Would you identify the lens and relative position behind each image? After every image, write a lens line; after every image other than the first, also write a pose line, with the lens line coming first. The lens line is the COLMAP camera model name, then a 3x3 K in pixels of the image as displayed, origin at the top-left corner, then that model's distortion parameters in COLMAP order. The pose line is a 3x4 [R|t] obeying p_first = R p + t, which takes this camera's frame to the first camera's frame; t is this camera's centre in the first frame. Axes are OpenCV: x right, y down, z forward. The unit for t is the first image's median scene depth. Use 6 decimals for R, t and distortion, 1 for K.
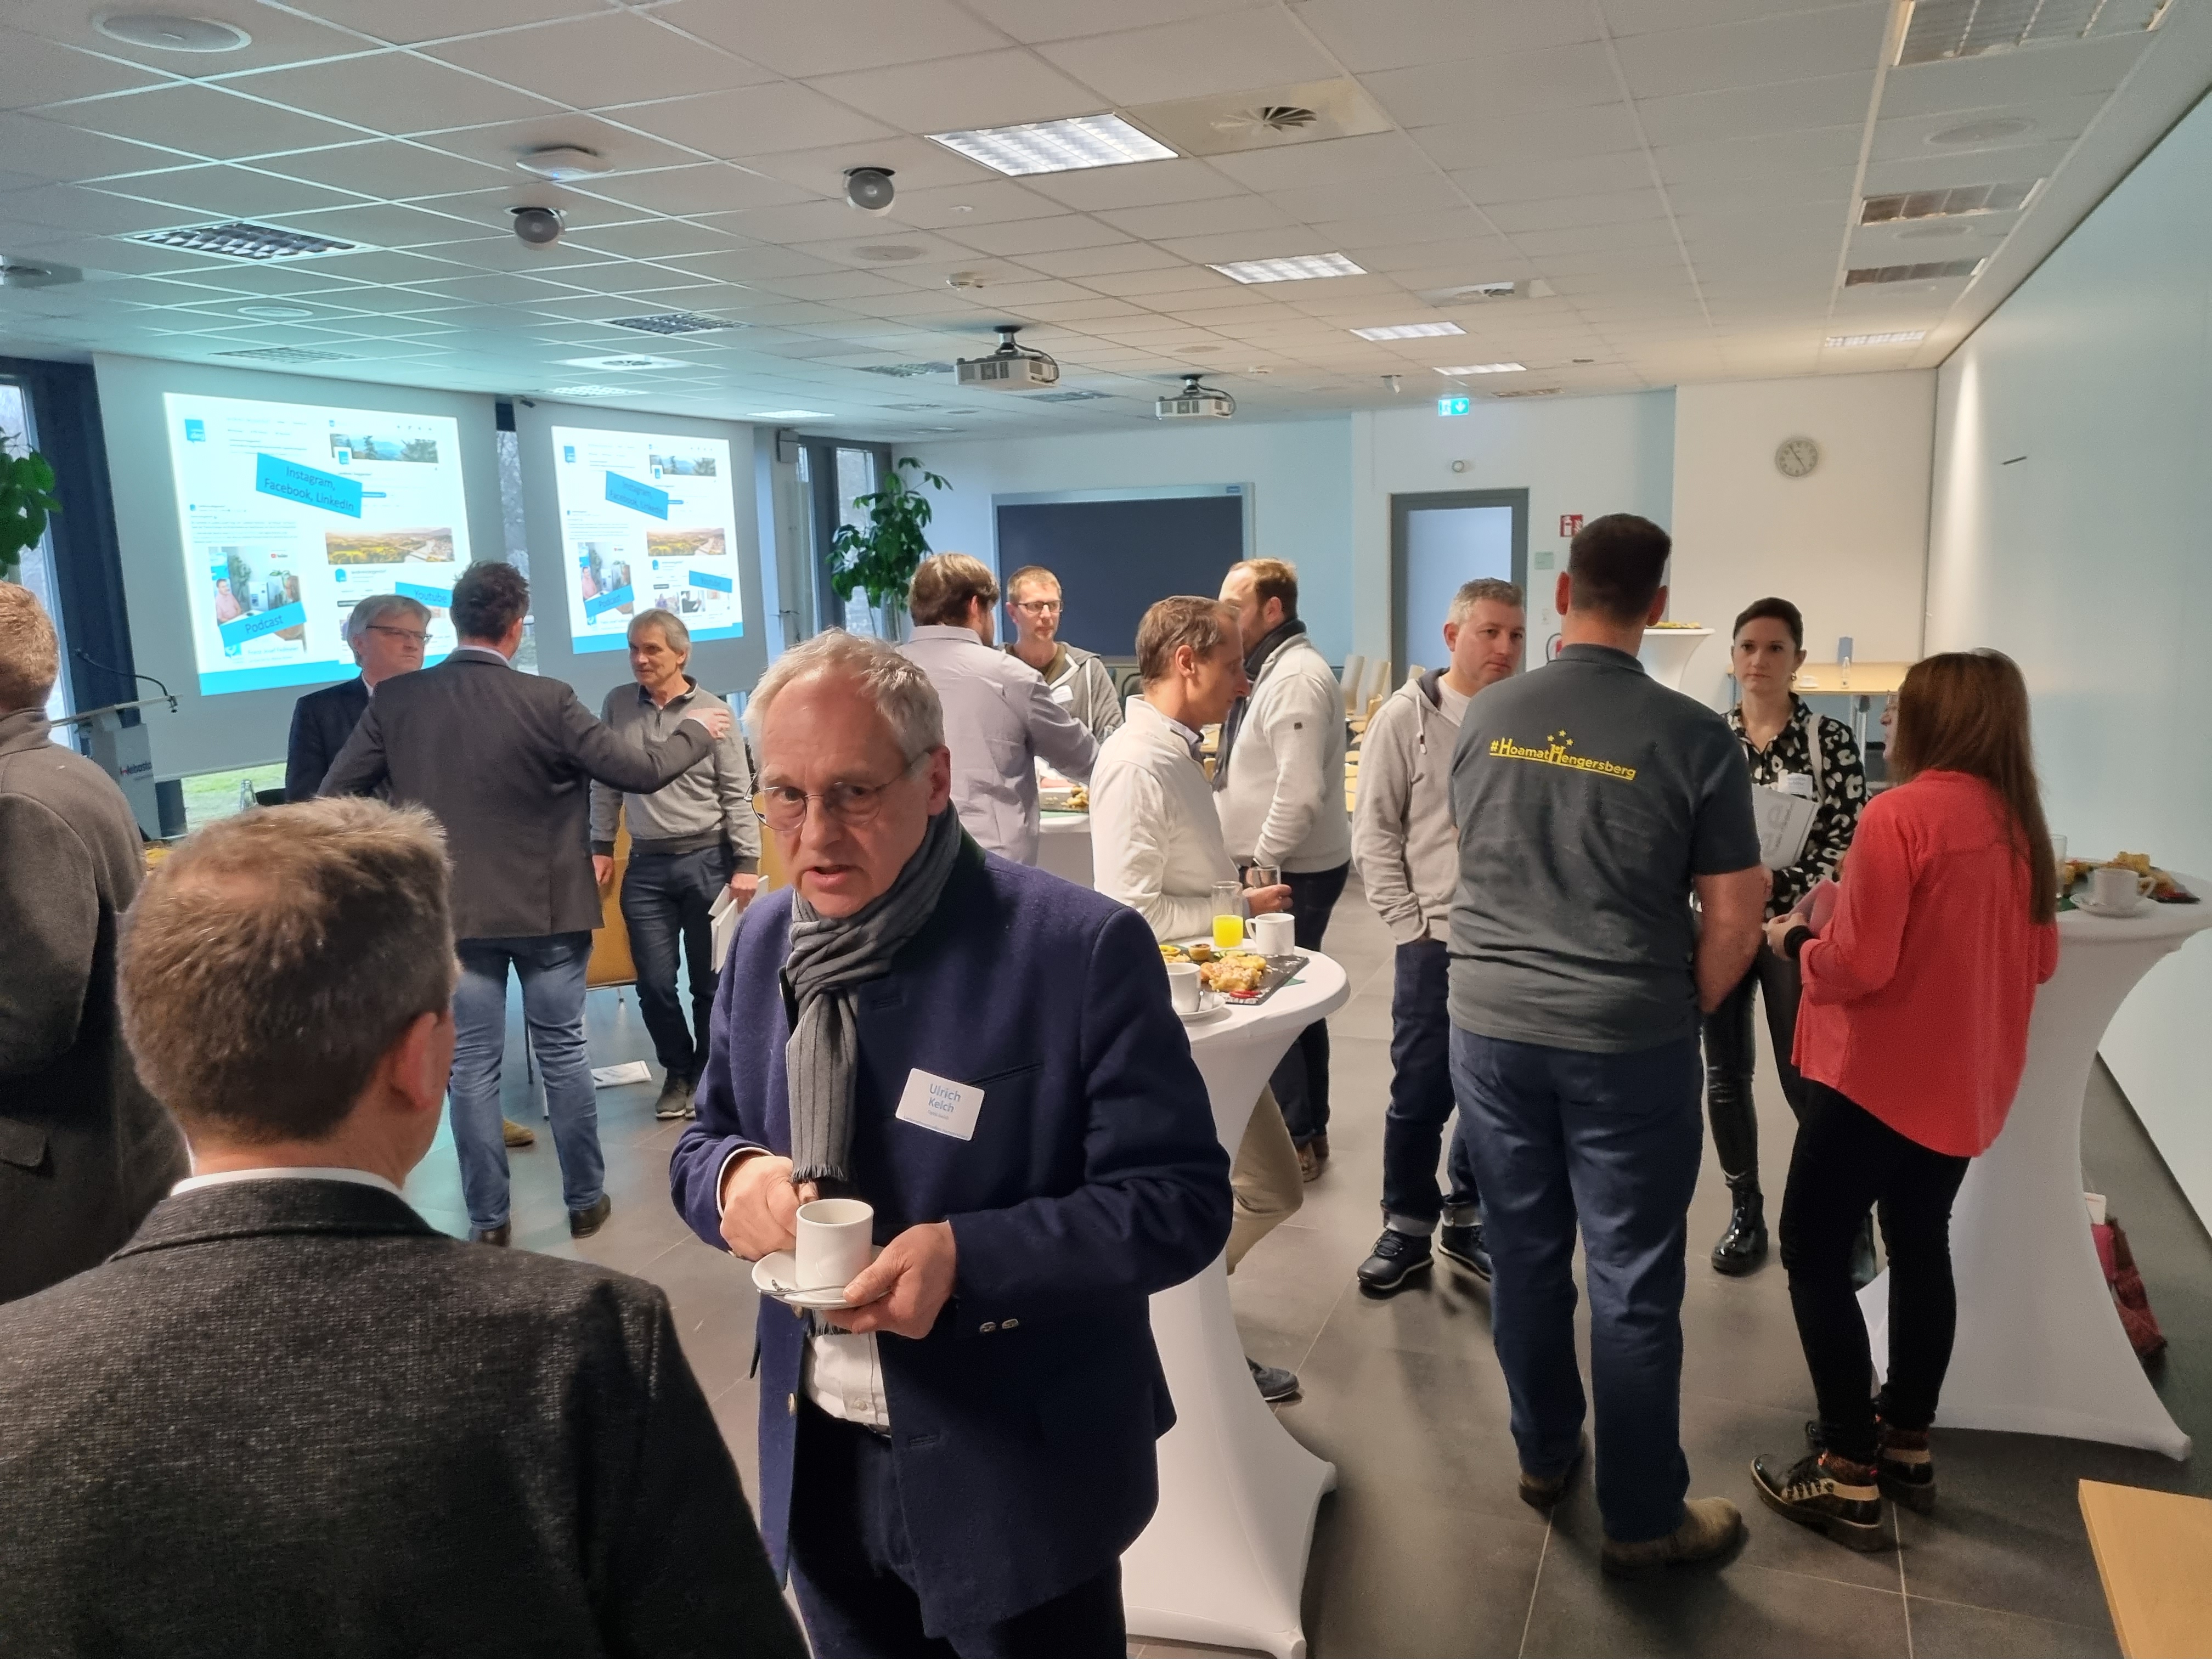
lens RADIAL K [[1669.7, 0, 1118.8], [0, 1669.7, 841.7], [0, 0, 1]] dist [0.081119, -0.066138]
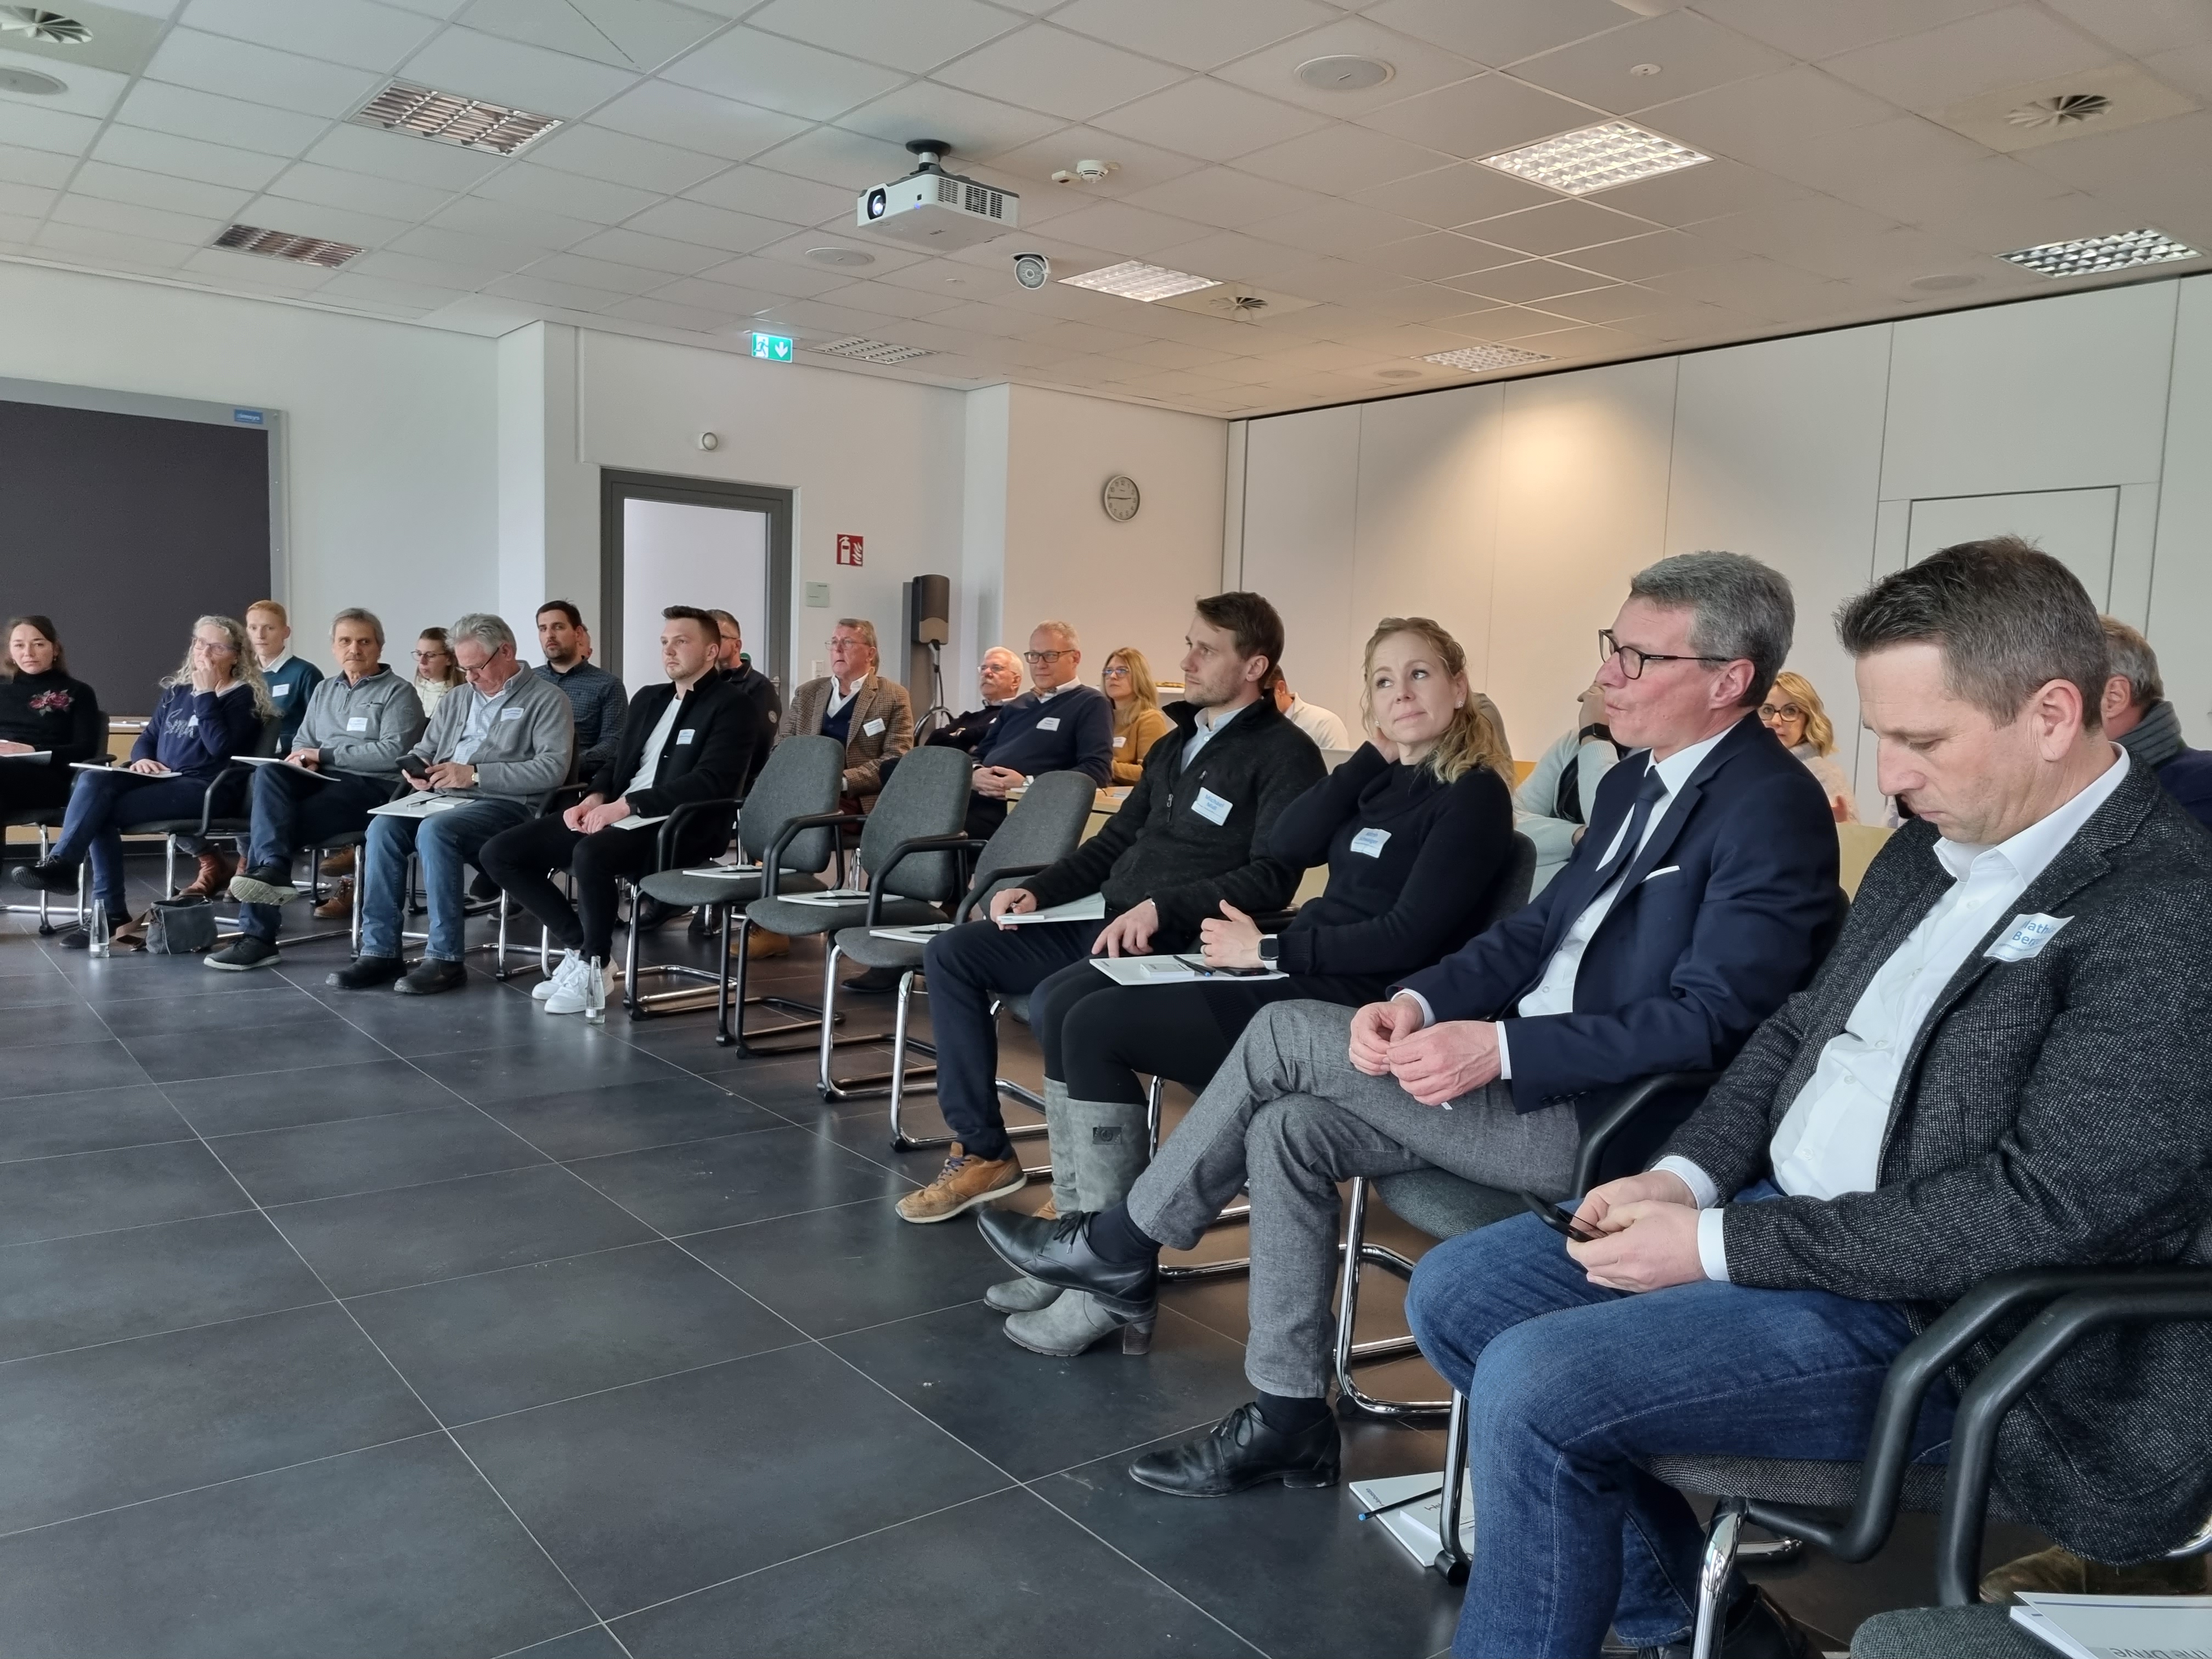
lens RADIAL K [[1654.2, 0, 1092.3], [0, 1654.2, 846.7], [0, 0, 1]] dist [0.076810, -0.064886]
pose [[0.511392, -0.037359, 0.858535, -0.505385], [0.099479, 0.994912, -0.015961, -0.067136], [-0.853570, 0.093568, 0.512506, 0.952229]]
